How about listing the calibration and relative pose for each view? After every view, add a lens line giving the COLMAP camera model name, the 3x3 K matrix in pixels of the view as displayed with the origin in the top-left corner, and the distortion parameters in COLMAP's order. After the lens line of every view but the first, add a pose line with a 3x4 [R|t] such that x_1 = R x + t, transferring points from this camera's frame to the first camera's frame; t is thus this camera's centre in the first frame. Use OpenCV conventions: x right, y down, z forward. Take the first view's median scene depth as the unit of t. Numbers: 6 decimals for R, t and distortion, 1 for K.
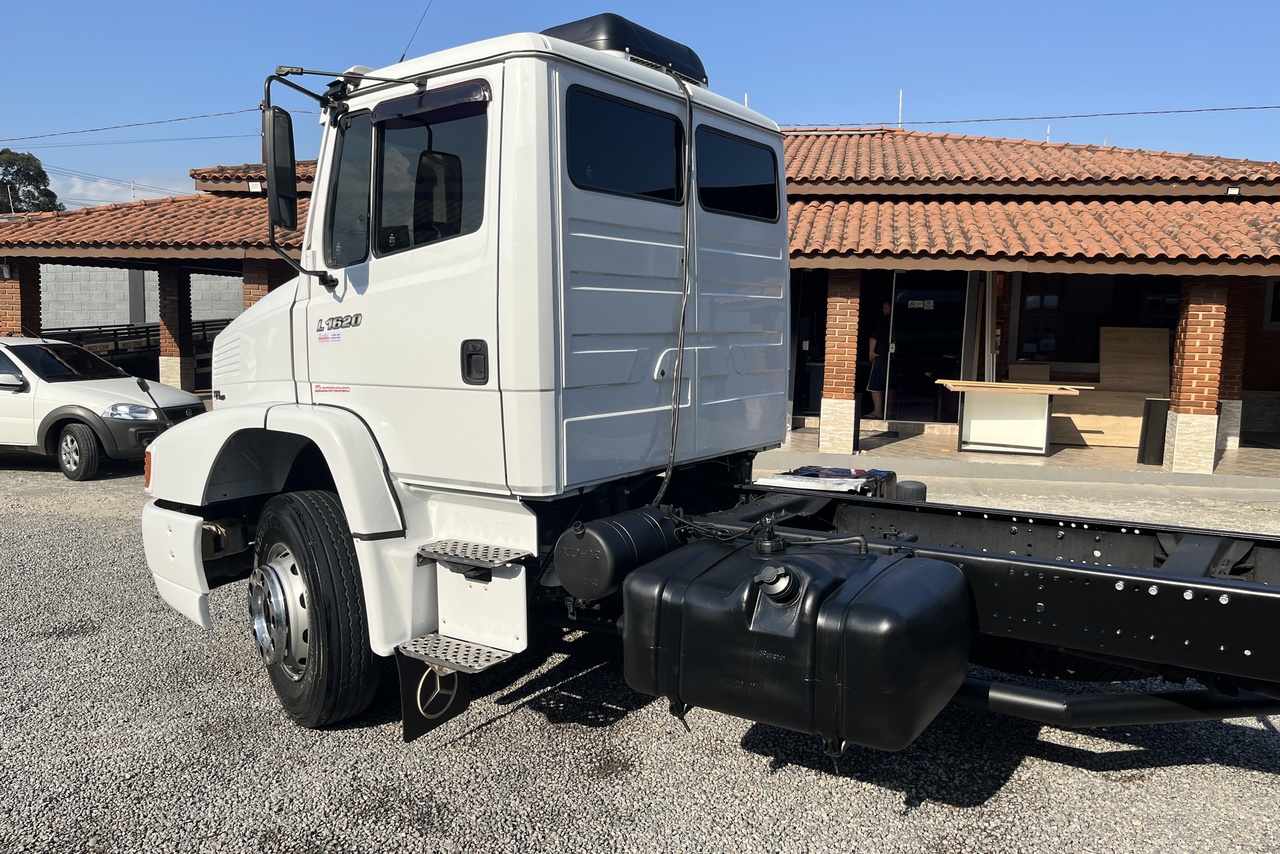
lens RADIAL K [[965.4, 0, 638.6], [0, 965.4, 407.8], [0, 0, 1]] dist [0.069259, -0.098130]
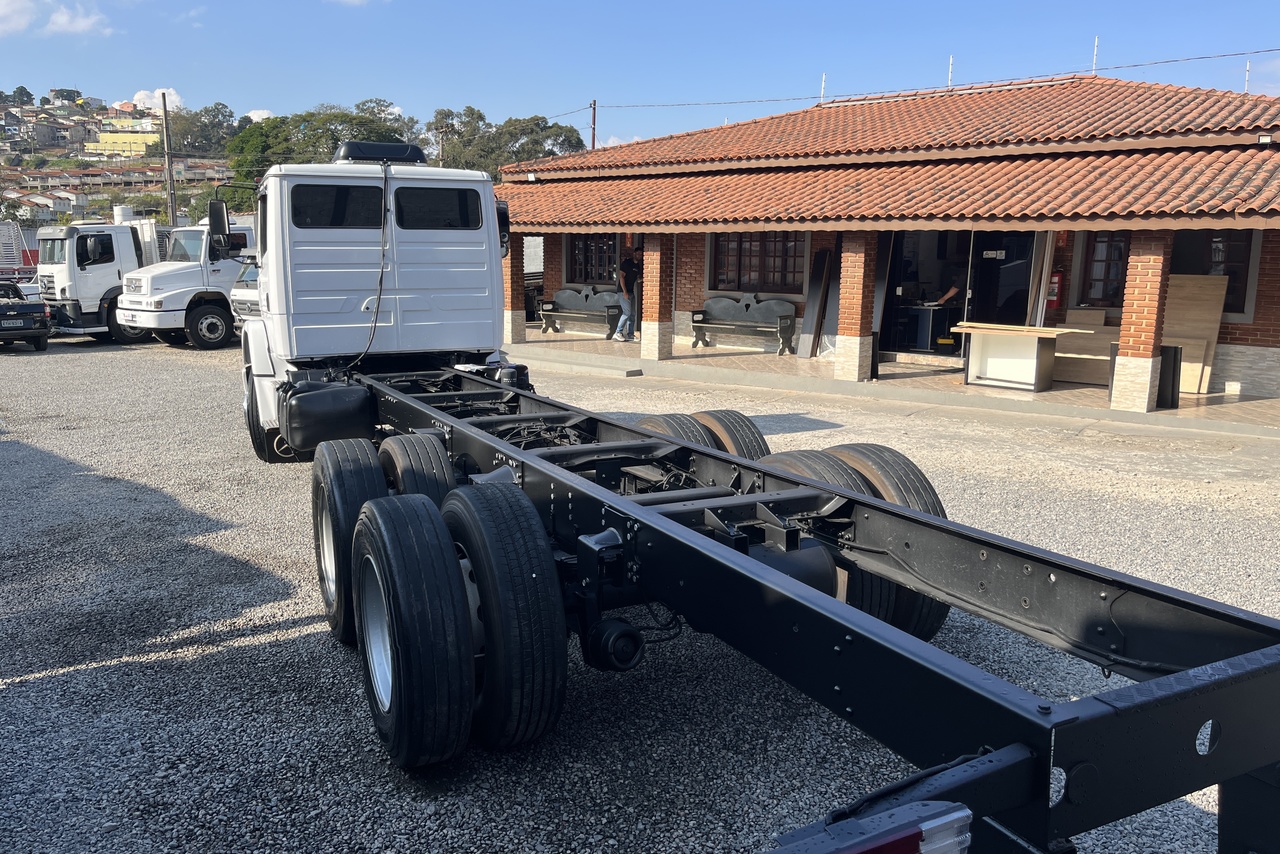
lens RADIAL K [[973.5, 0, 640.0], [0, 973.5, 427.0], [0, 0, 1]] dist [0.027279, 0.003638]
pose [[0.867166, 0.072629, -0.492695, 0.636946], [-0.032953, 0.995509, 0.088751, 0.005226], [0.496928, -0.060726, 0.865665, -0.230419]]
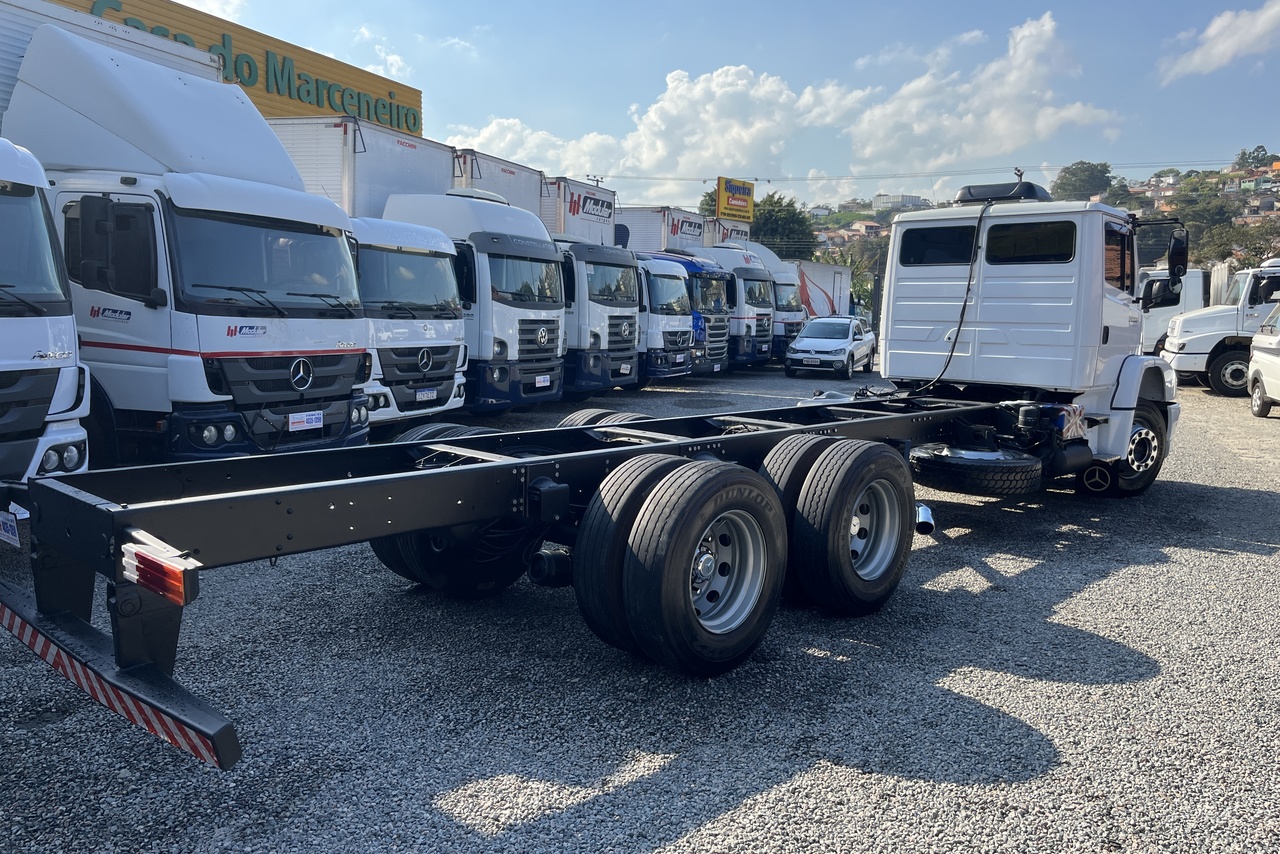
lens RADIAL K [[965.4, 0, 638.6], [0, 965.4, 407.8], [0, 0, 1]] dist [0.069259, -0.098130]
pose [[-0.119301, 0.099230, -0.987887, 0.945289], [-0.103322, 0.988350, 0.111755, -0.021672], [0.987467, 0.115403, -0.107658, 0.207992]]
